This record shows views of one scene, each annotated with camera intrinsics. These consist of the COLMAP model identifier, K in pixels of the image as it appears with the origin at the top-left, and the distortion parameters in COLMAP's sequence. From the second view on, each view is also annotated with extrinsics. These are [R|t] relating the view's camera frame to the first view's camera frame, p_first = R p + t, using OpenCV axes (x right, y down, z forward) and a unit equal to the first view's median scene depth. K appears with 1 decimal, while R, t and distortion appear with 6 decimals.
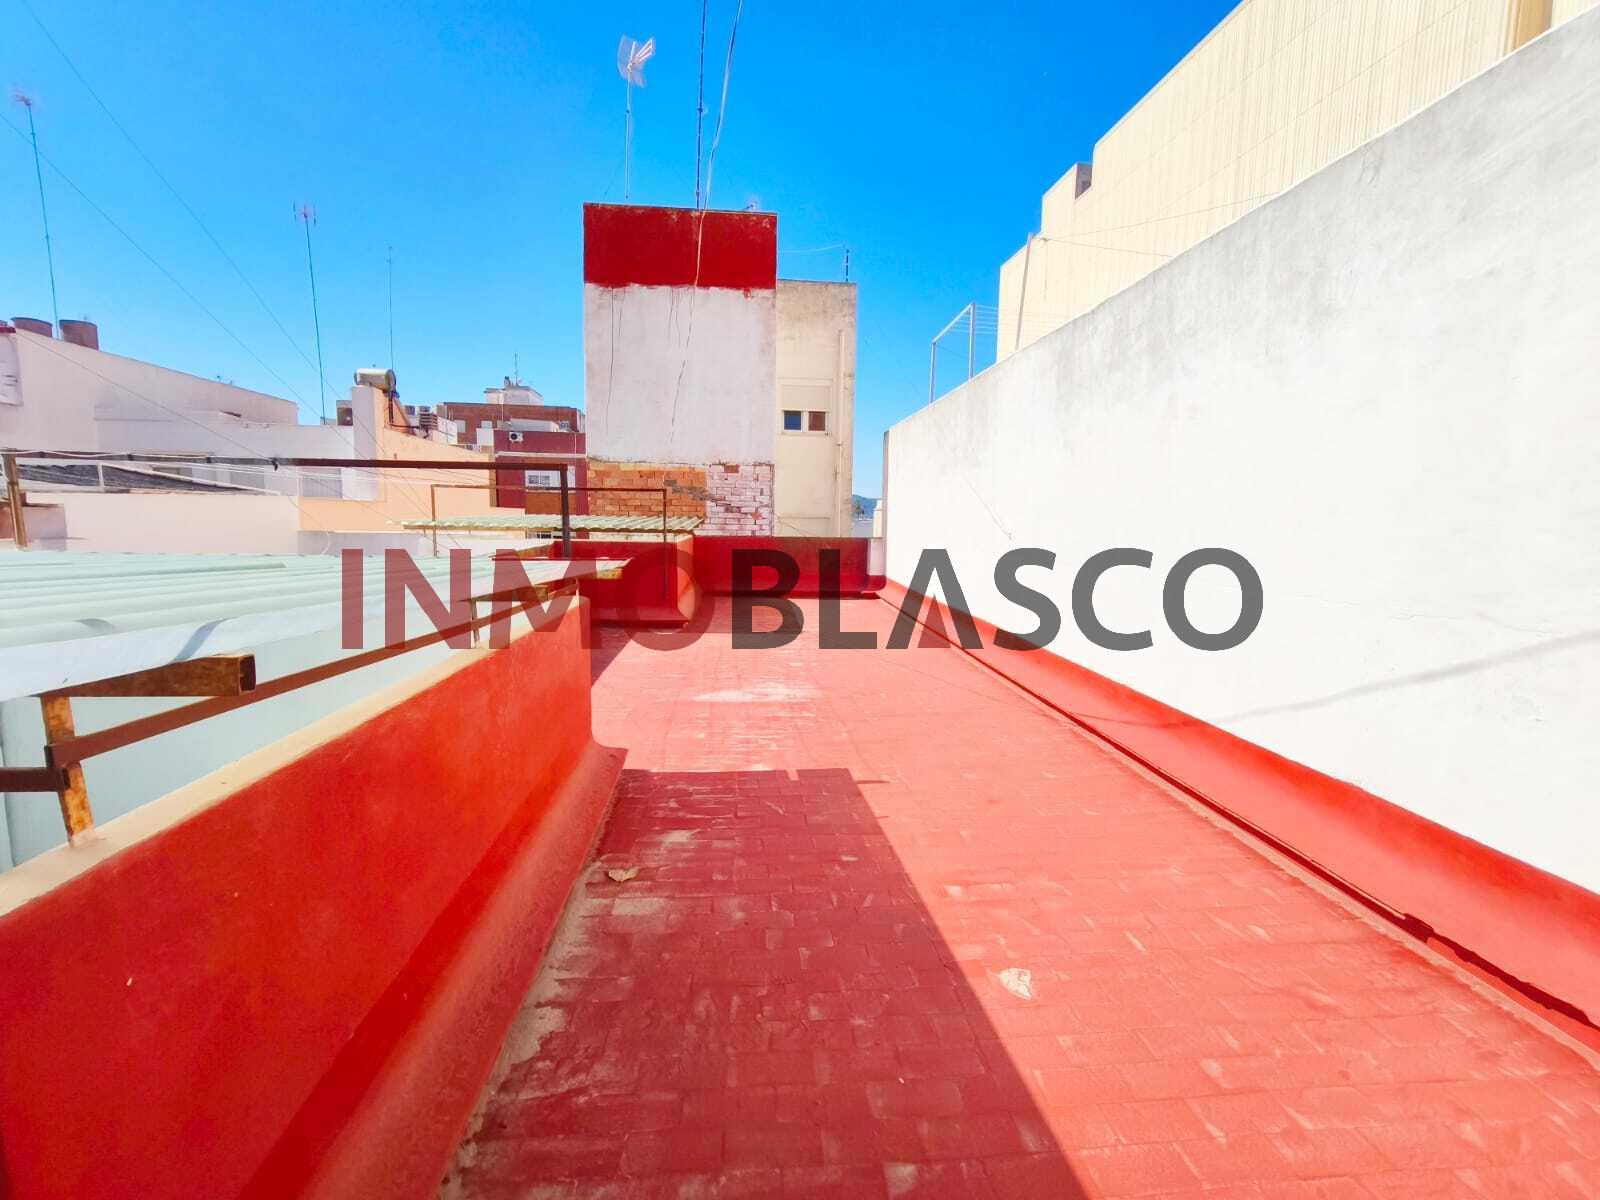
lens RADIAL K [[677.0, 0, 798.5], [0, 677.0, 600.4], [0, 0, 1]] dist [-0.001190, -0.000458]
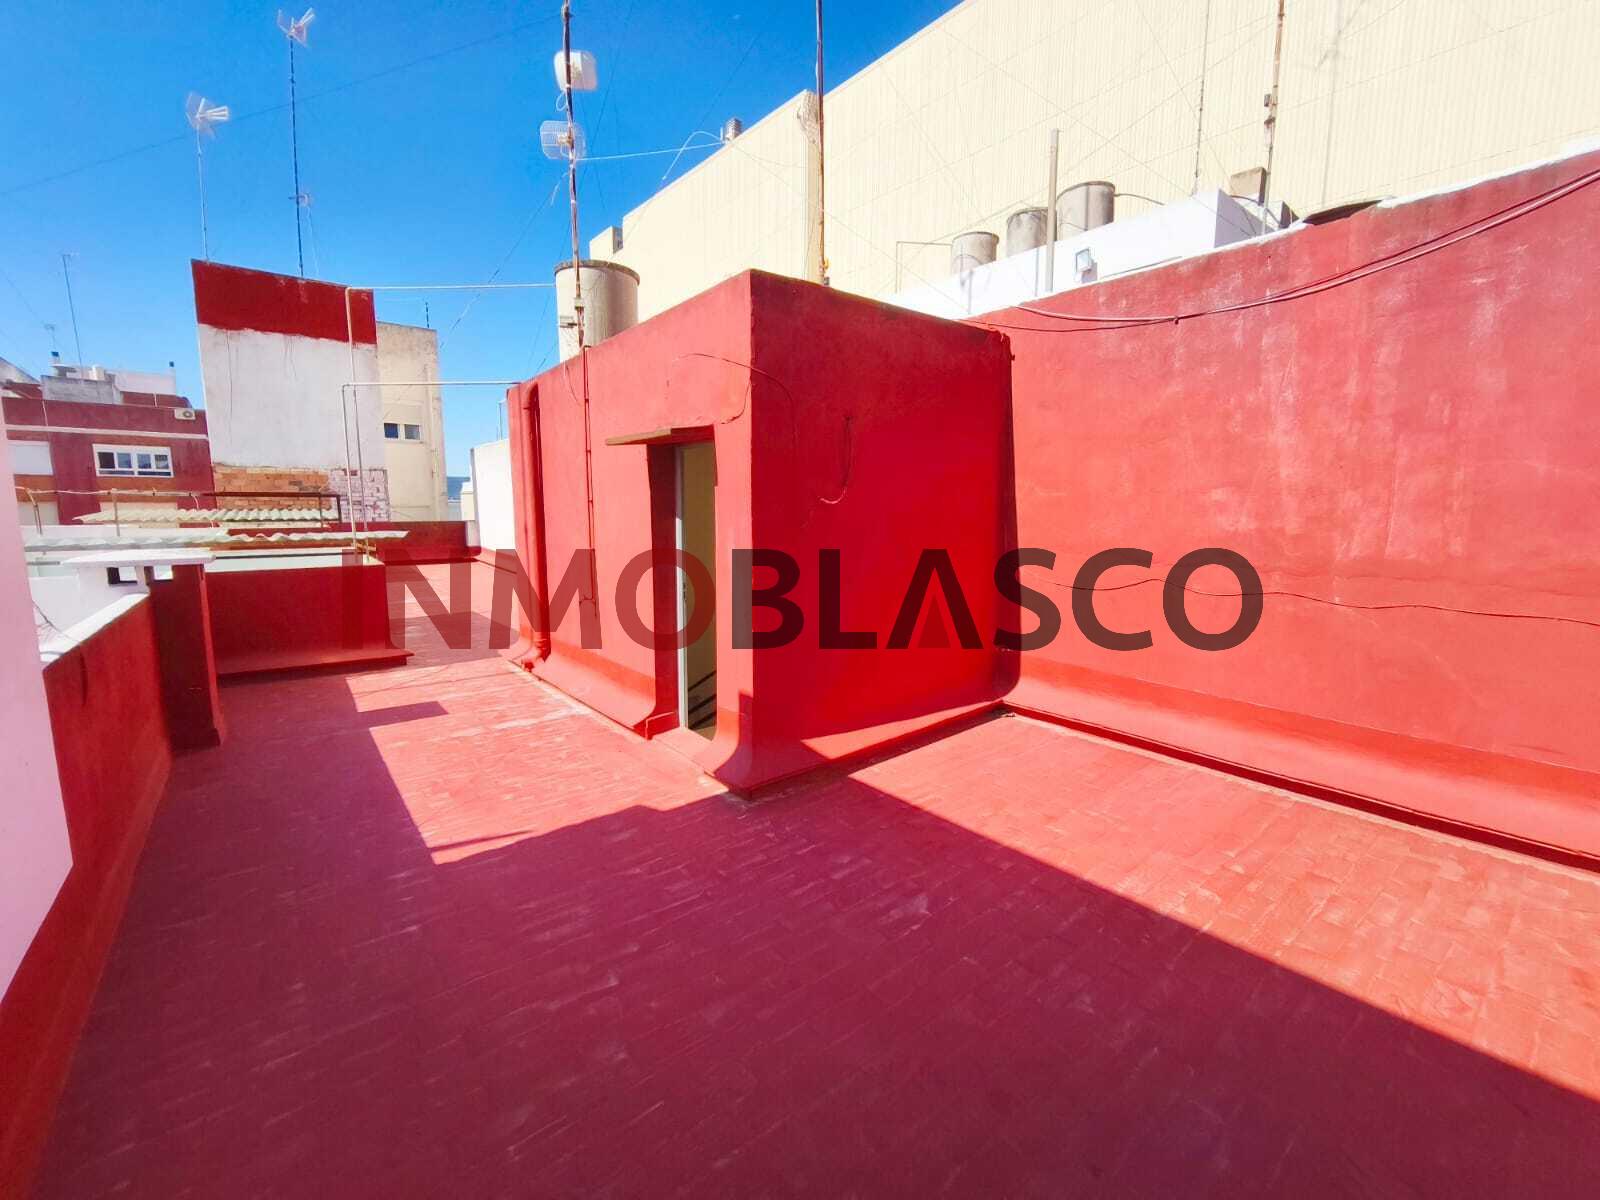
lens RADIAL K [[677.0, 0, 790.1], [0, 677.0, 592.1], [0, 0, 1]] dist [-0.001190, -0.000458]
pose [[0.846728, -0.083364, 0.525455, -0.085232], [0.073011, 0.996511, 0.040447, 0.053977], [-0.526993, 0.004117, 0.849860, -0.619096]]
